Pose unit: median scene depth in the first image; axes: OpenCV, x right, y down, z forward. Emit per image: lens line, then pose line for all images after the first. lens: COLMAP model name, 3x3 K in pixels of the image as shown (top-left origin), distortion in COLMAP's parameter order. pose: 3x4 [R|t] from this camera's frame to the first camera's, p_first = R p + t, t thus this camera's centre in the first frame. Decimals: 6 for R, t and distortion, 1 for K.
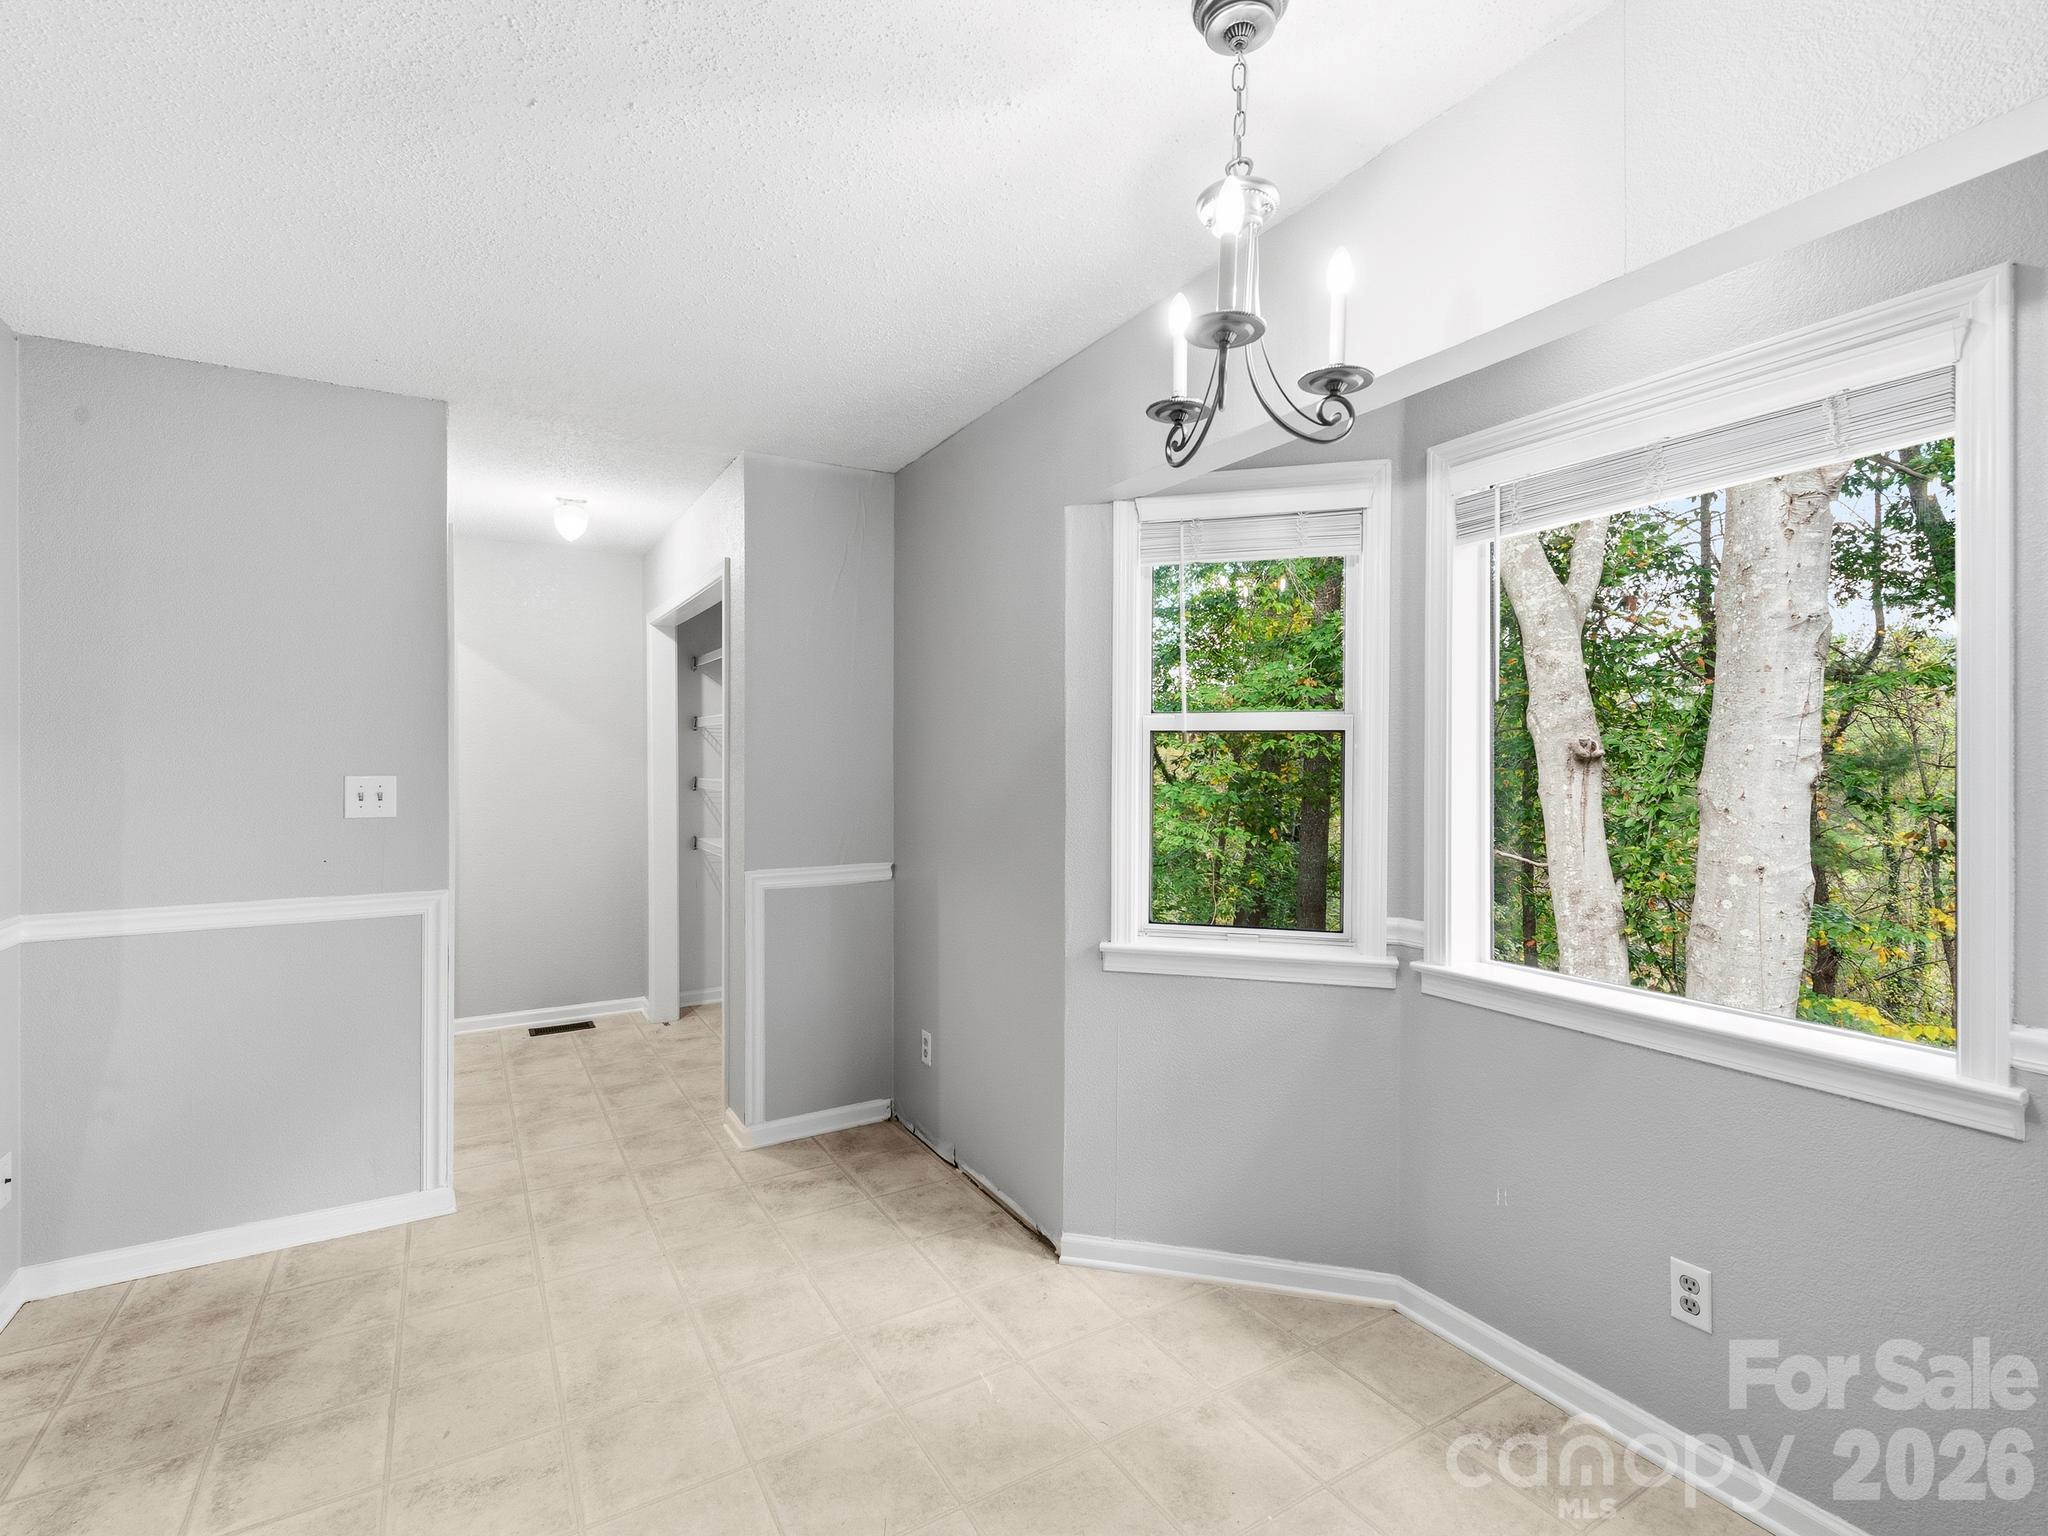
lens RADIAL K [[932.4, 0, 1026.4], [0, 932.4, 768.2], [0, 0, 1]] dist [0.009584, 0.000282]
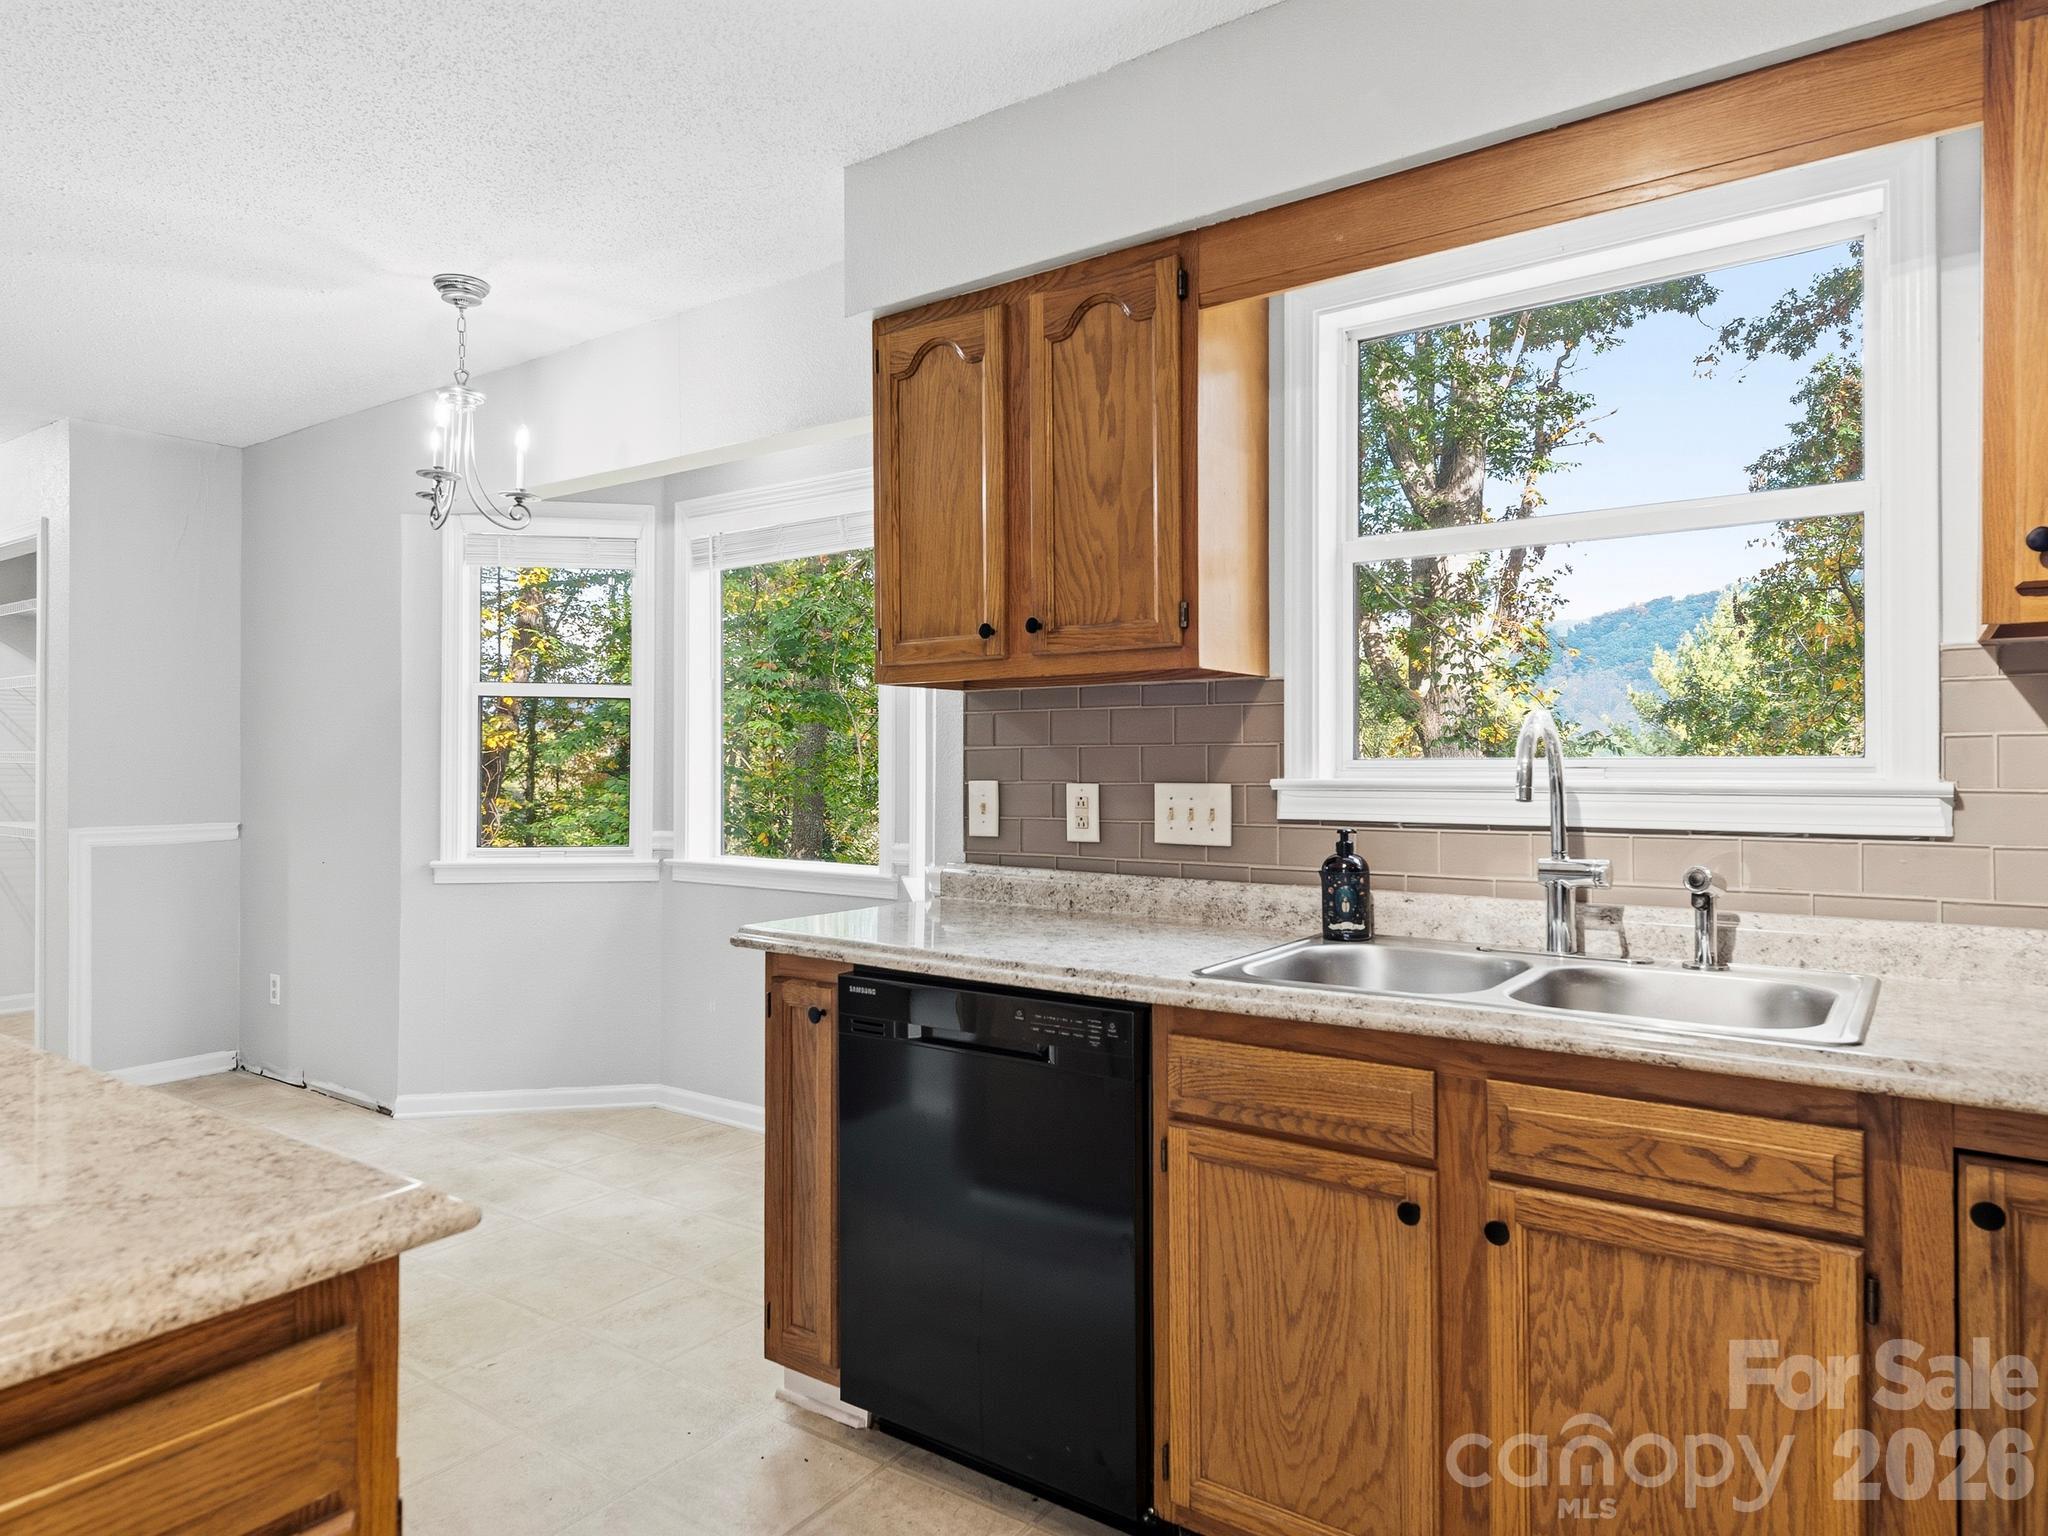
lens RADIAL K [[1235.2, 0, 1026.0], [0, 1235.2, 760.1], [0, 0, 1]] dist [0.012443, -0.002370]
pose [[0.913847, 0.002101, 0.406054, 0.131800], [0.003569, 0.999906, -0.013205, 0.073597], [-0.406044, 0.013517, 0.913754, -0.852790]]
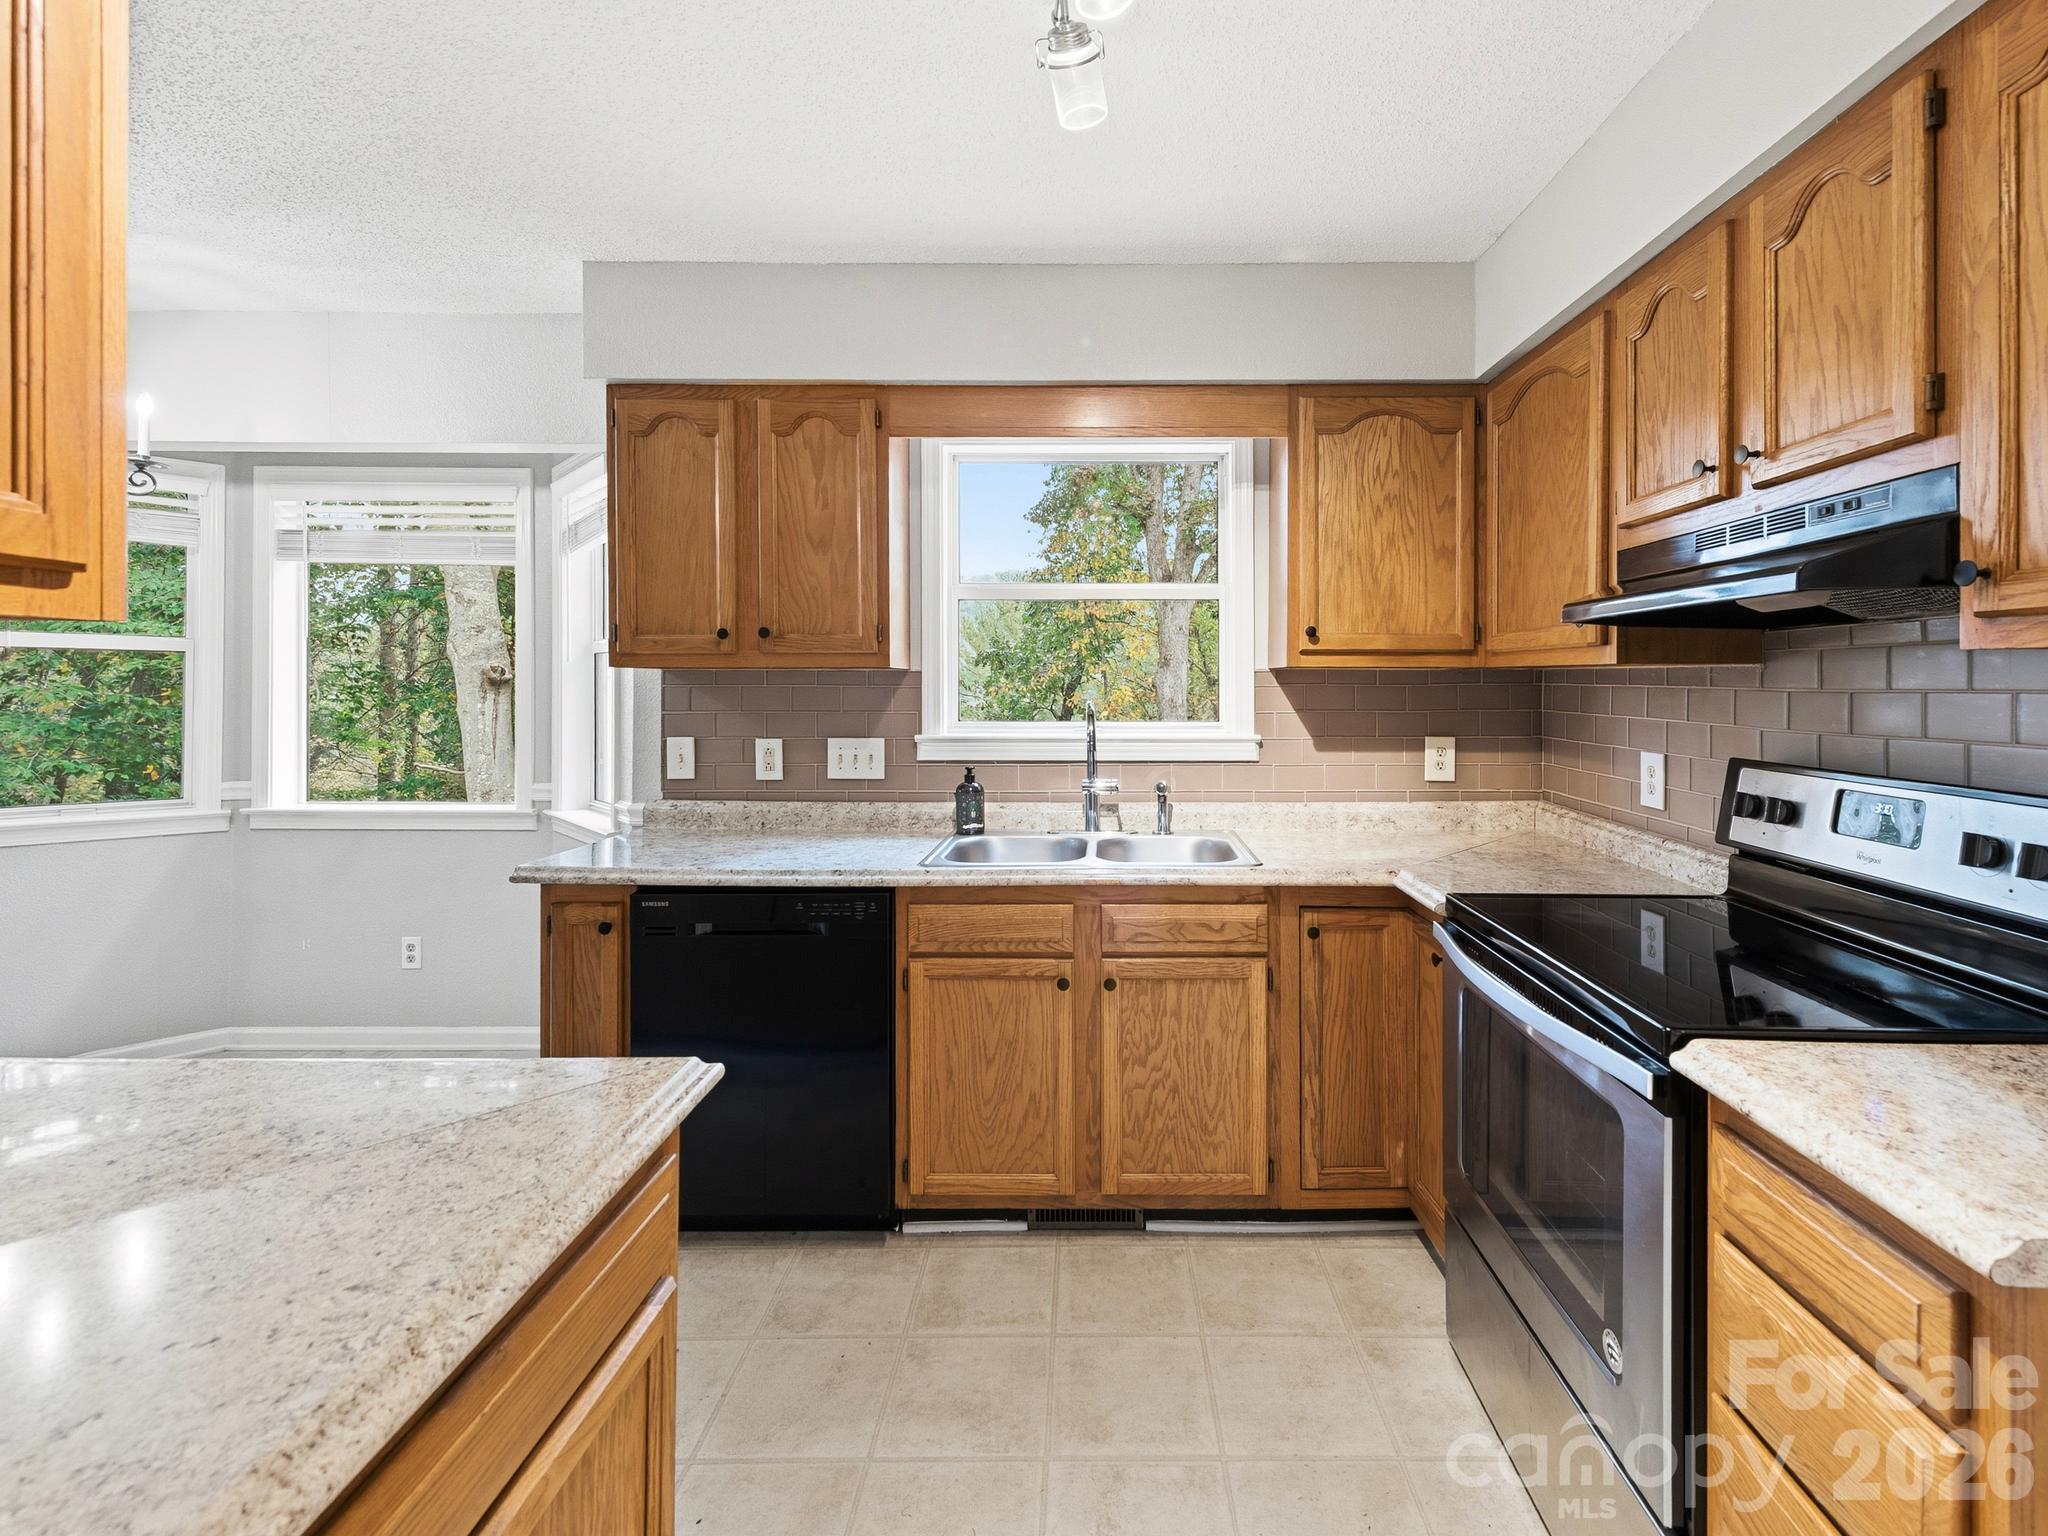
lens RADIAL K [[932.4, 0, 1081.2], [0, 932.4, 688.7], [0, 0, 1]] dist [0.009584, 0.000282]
pose [[0.514674, 0.000859, 0.857386, -0.161090], [0.006434, 0.999967, -0.004864, 0.028365], [-0.857362, 0.008020, 0.514652, -0.813759]]
